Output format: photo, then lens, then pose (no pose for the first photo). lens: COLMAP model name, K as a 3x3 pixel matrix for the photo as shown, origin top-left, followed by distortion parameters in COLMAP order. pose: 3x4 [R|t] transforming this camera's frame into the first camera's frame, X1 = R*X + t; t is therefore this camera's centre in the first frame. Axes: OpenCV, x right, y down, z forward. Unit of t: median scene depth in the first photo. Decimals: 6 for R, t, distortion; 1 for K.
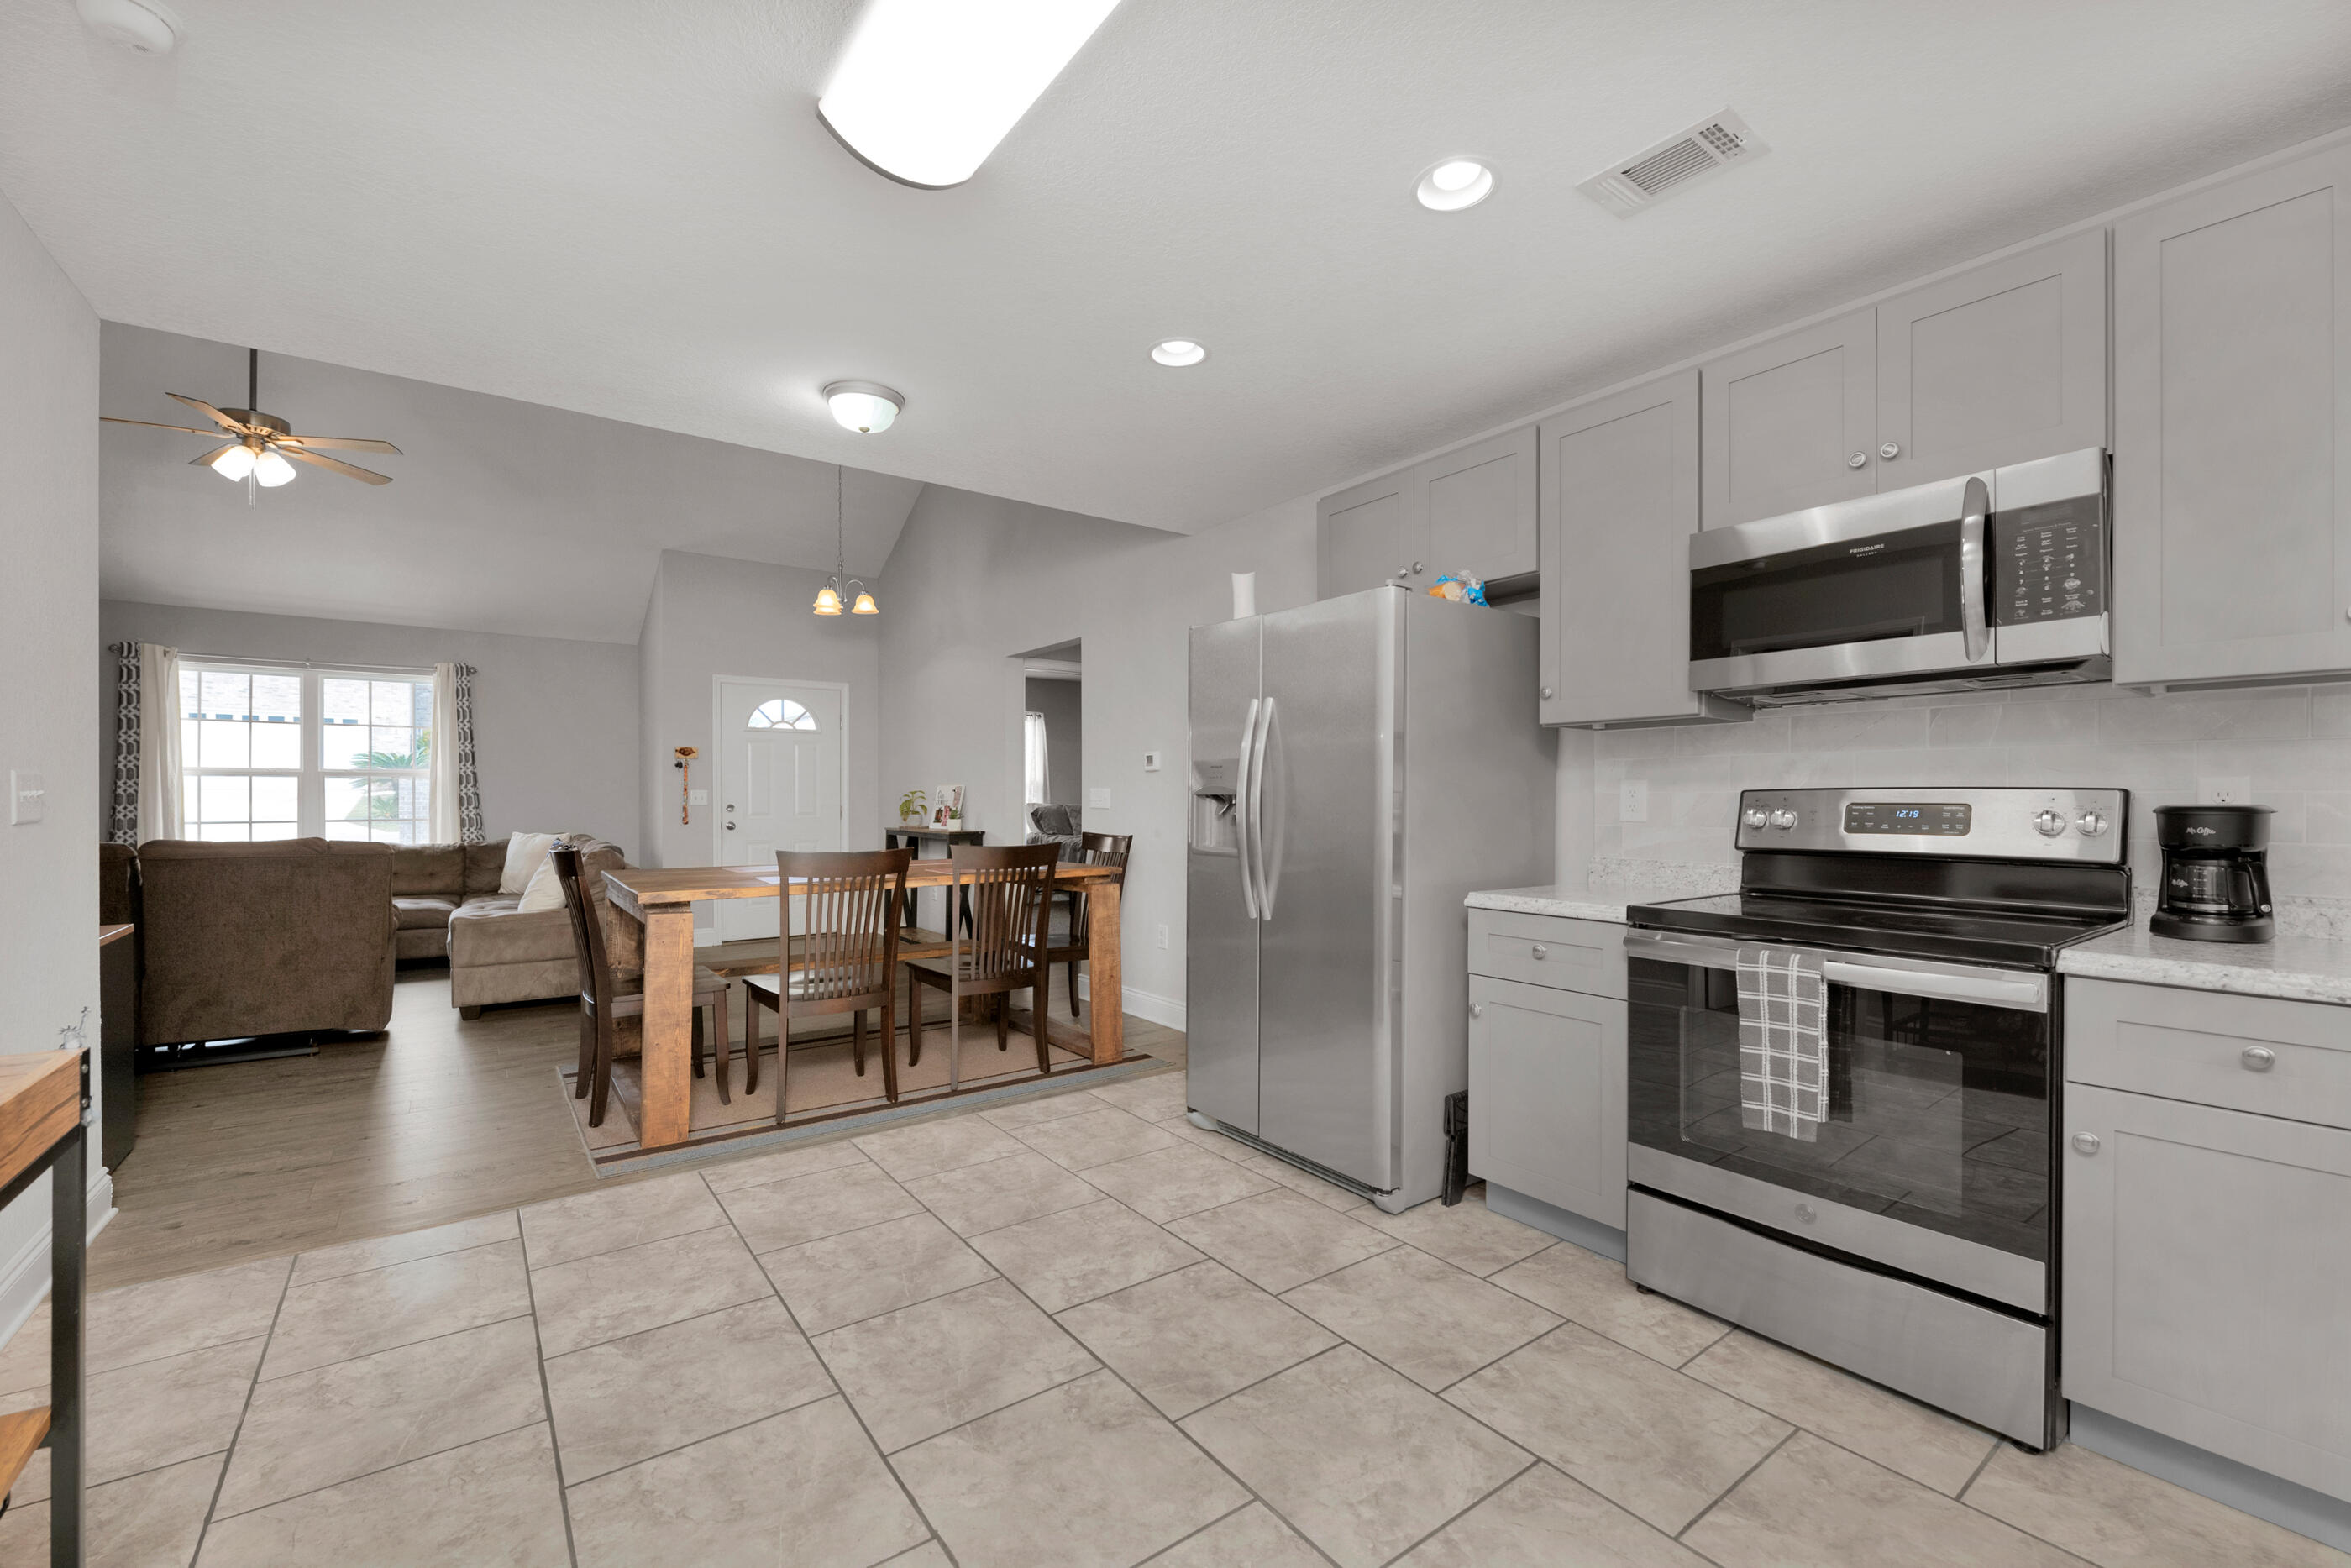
lens RADIAL K [[982.1, 0, 1207.1], [0, 982.1, 801.4], [0, 0, 1]] dist [0.008406, -0.006623]
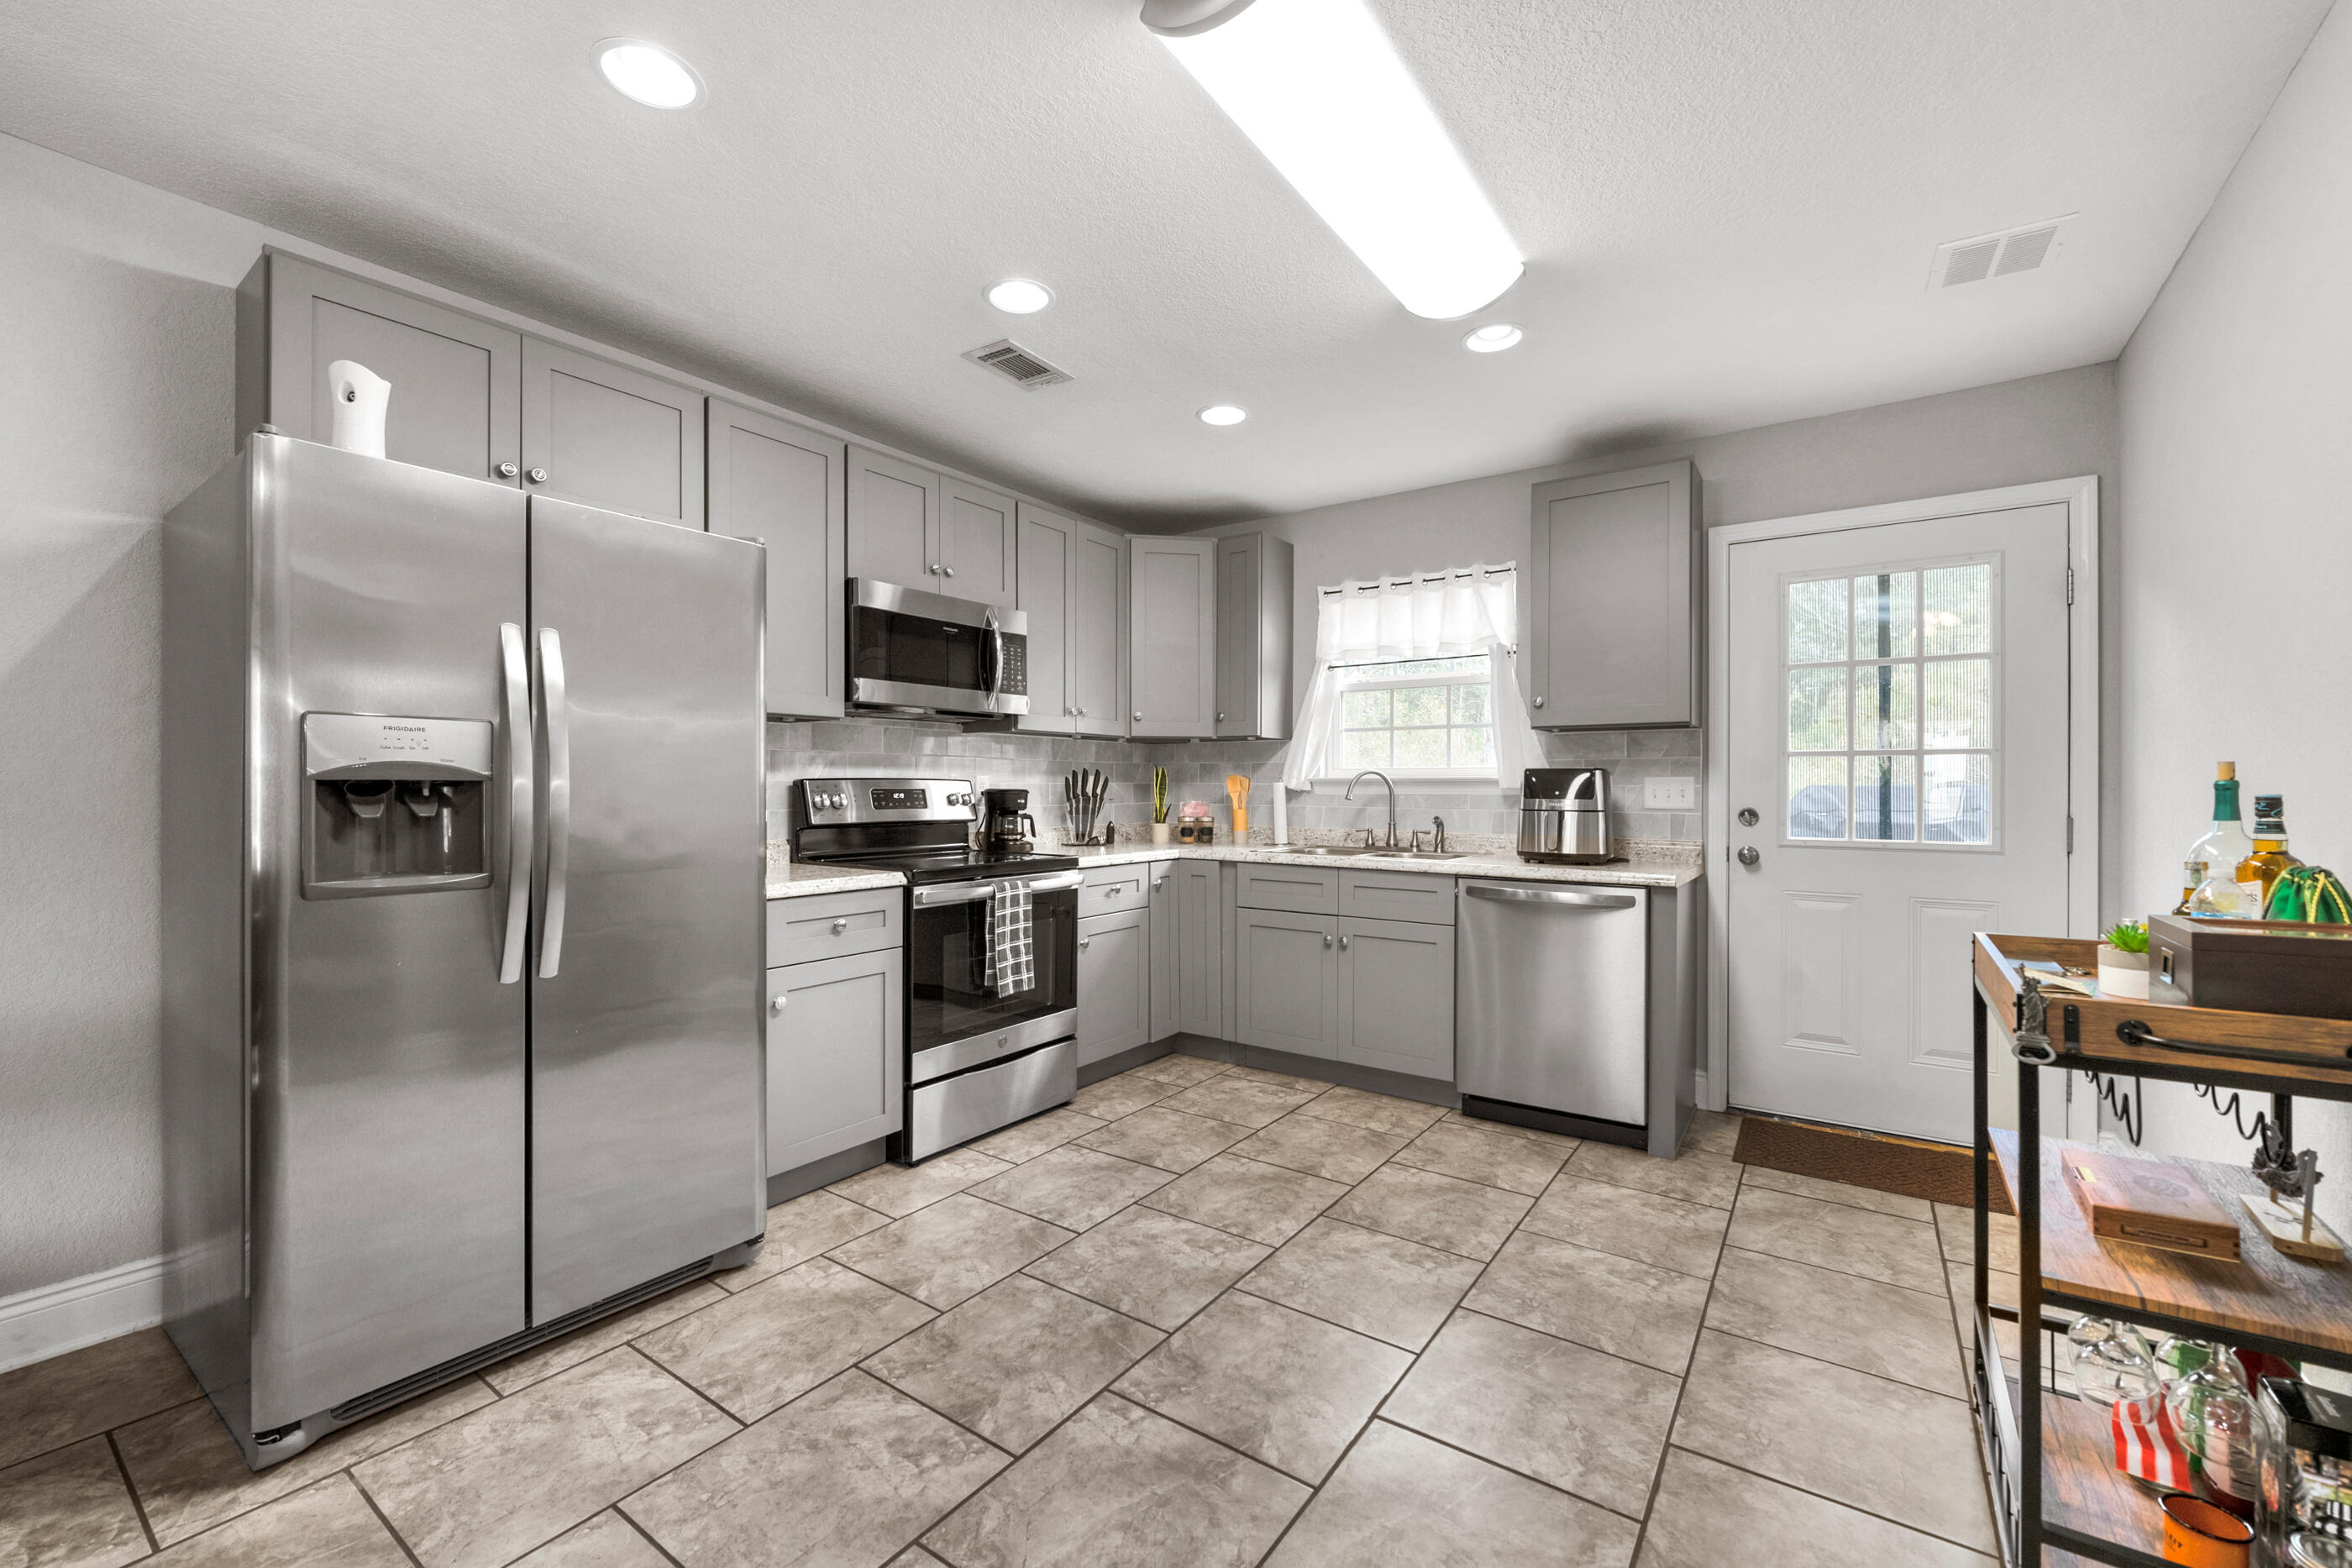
lens RADIAL K [[950.6, 0, 1171.0], [0, 950.6, 784.4], [0, 0, 1]] dist [0.006114, -0.005436]
pose [[-0.290531, 0.001372, 0.956865, -0.317375], [0.000513, 0.999999, -0.001278, -0.001256], [-0.956866, 0.000119, -0.290531, 0.386235]]
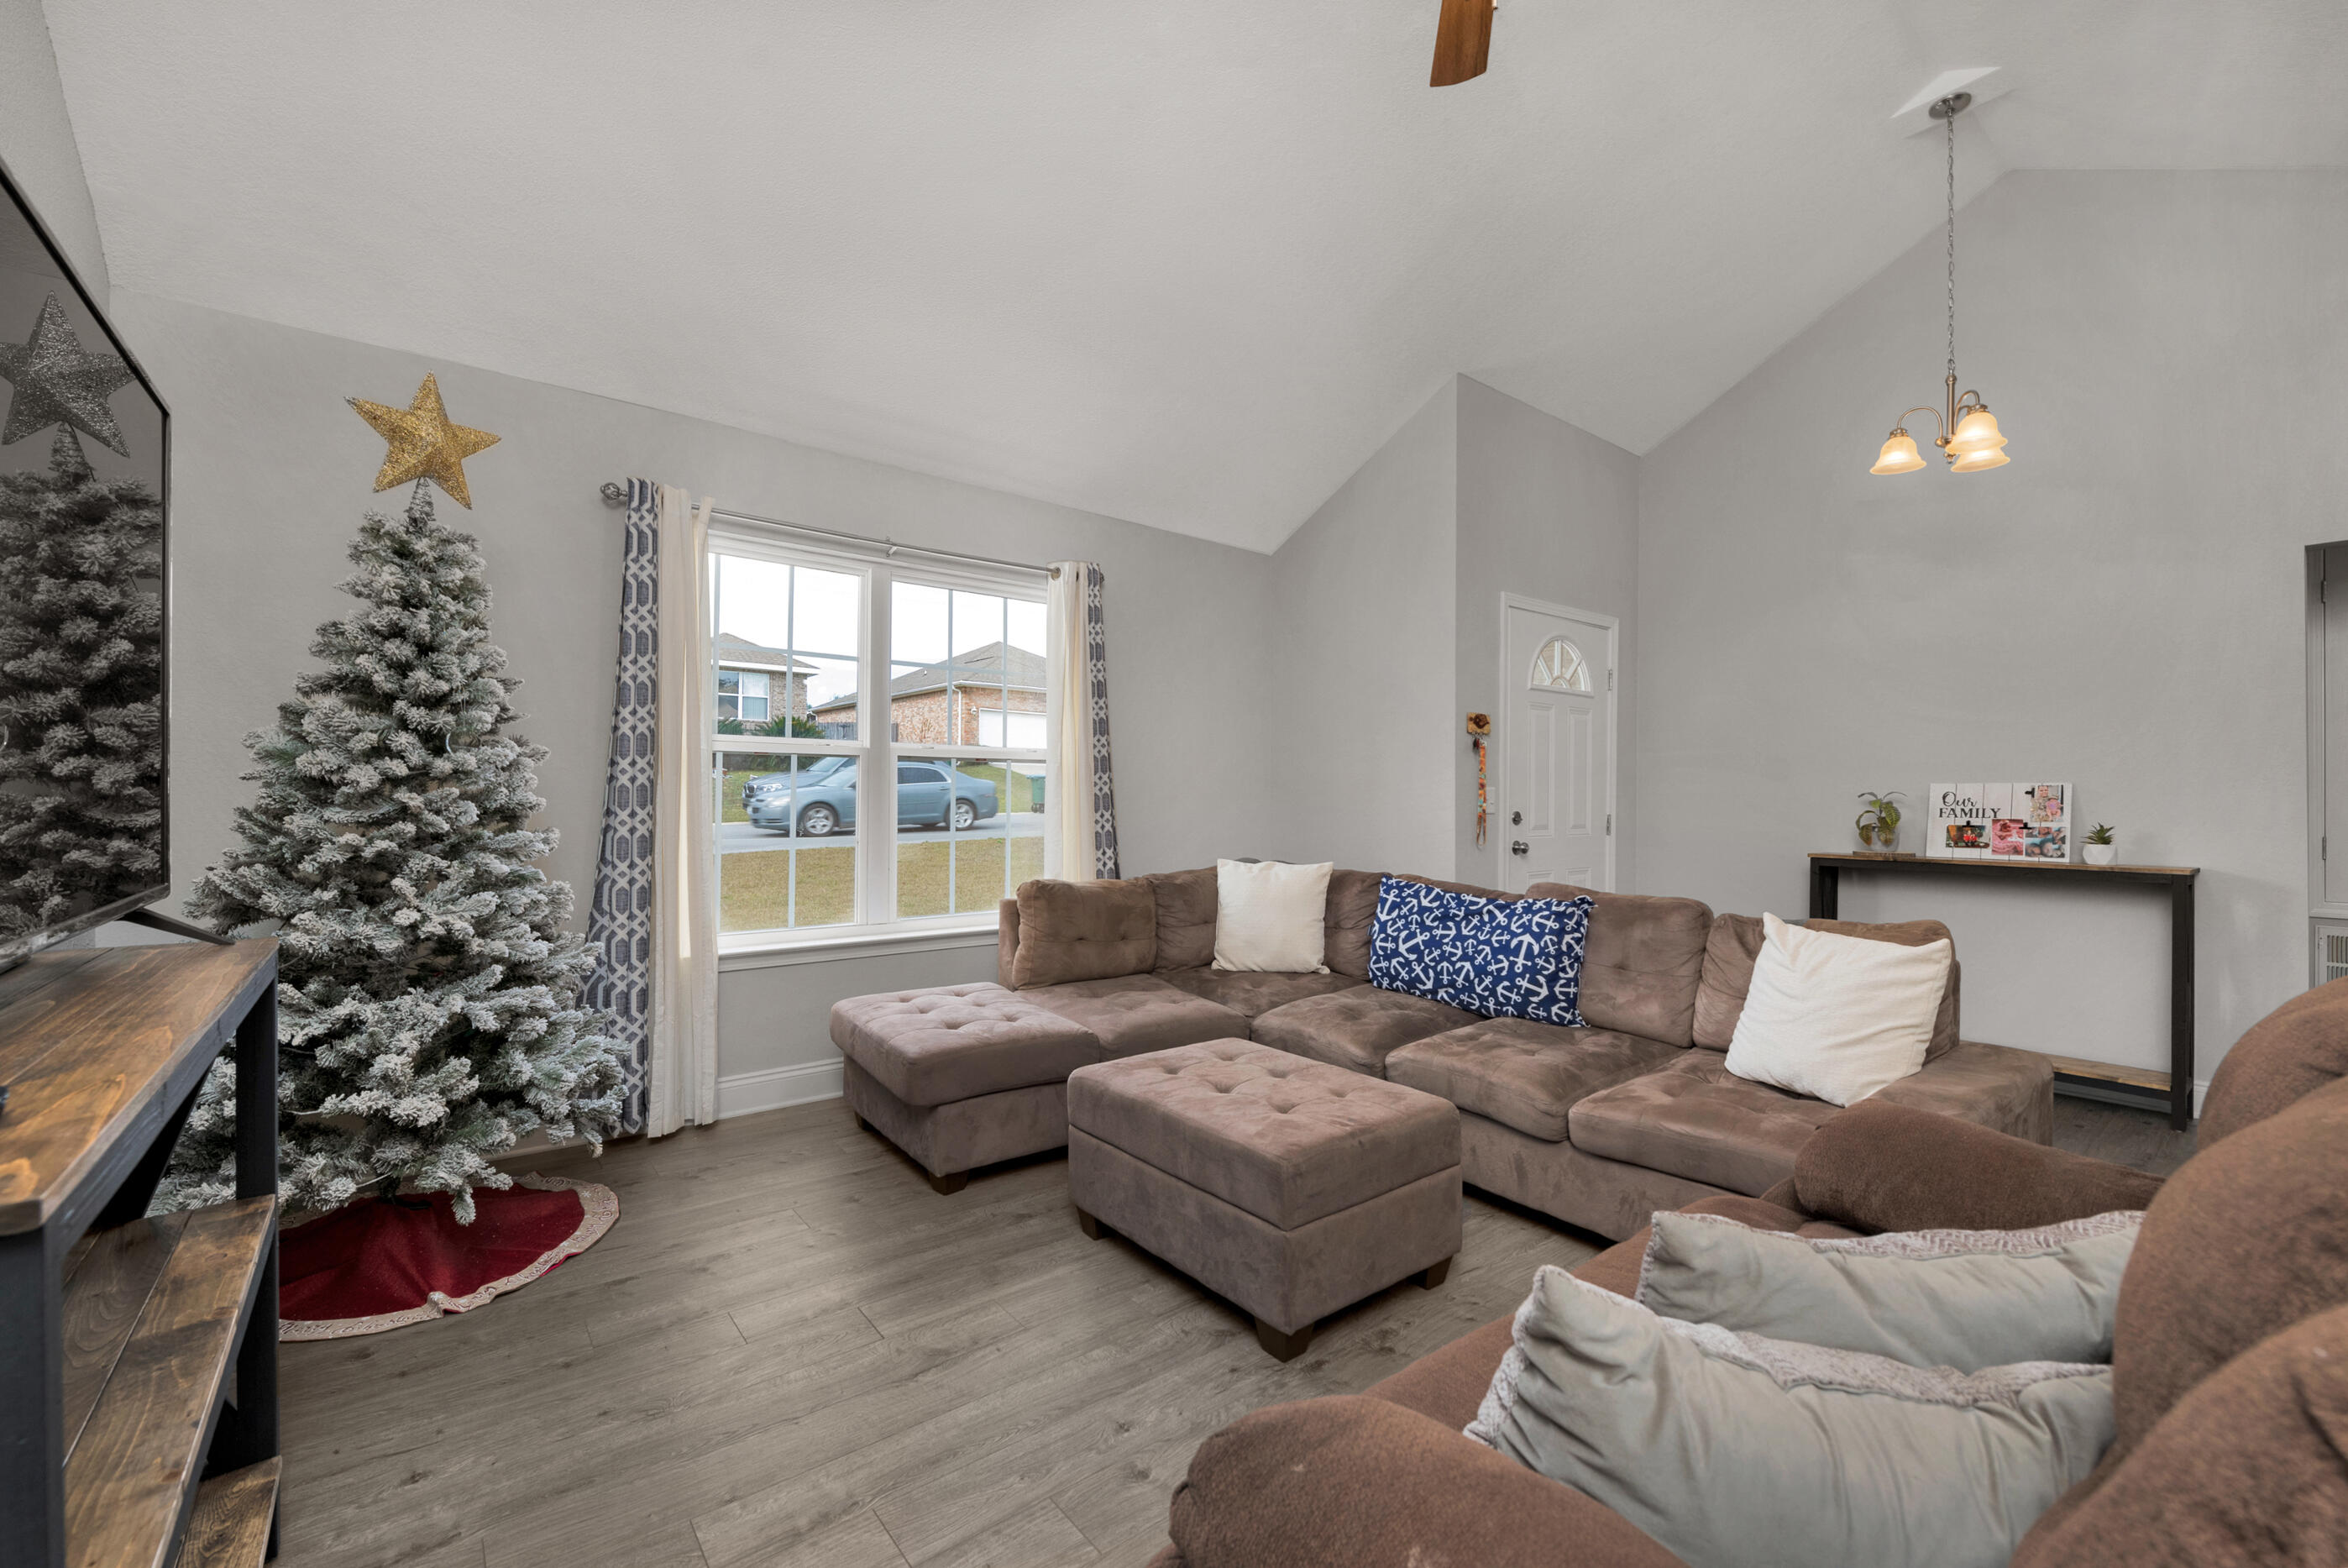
lens RADIAL K [[980.9, 0, 1205.5], [0, 980.9, 801.4], [0, 0, 1]] dist [0.008406, -0.006623]
pose [[0.999337, 0.008718, 0.035343, -0.834059], [-0.008755, 0.999961, 0.000888, -0.002578], [-0.035334, -0.001197, 0.999375, 0.495276]]
